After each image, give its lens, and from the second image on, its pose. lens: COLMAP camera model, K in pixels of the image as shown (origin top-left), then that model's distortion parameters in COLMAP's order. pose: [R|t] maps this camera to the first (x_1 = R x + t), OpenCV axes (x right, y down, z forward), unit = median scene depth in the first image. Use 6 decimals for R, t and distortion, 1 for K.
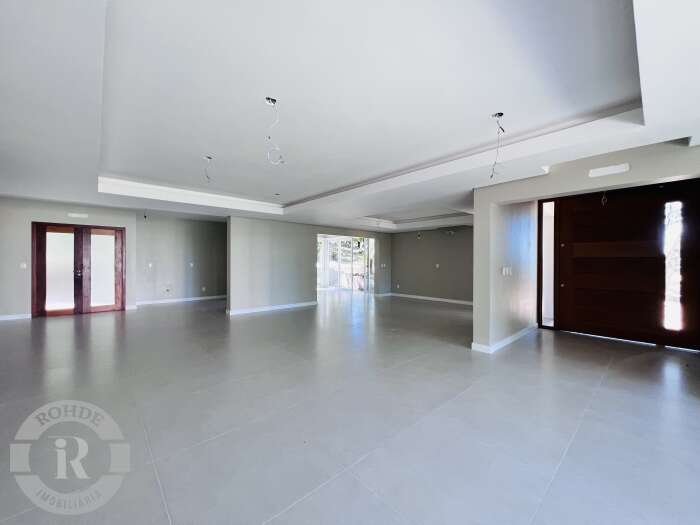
lens RADIAL K [[280.9, 0, 353.3], [0, 280.9, 260.7], [0, 0, 1]] dist [-0.000093, 0.000637]
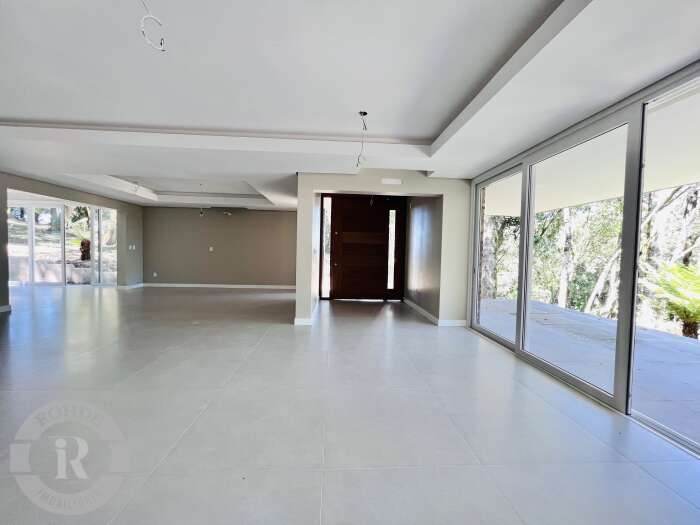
lens RADIAL K [[280.9, 0, 351.0], [0, 280.9, 265.8], [0, 0, 1]] dist [-0.000093, 0.000637]
pose [[0.629929, -0.027220, 0.776176, -0.202425], [-0.022461, 0.998329, 0.053240, 0.022520], [-0.776328, -0.050971, 0.628265, 0.130870]]
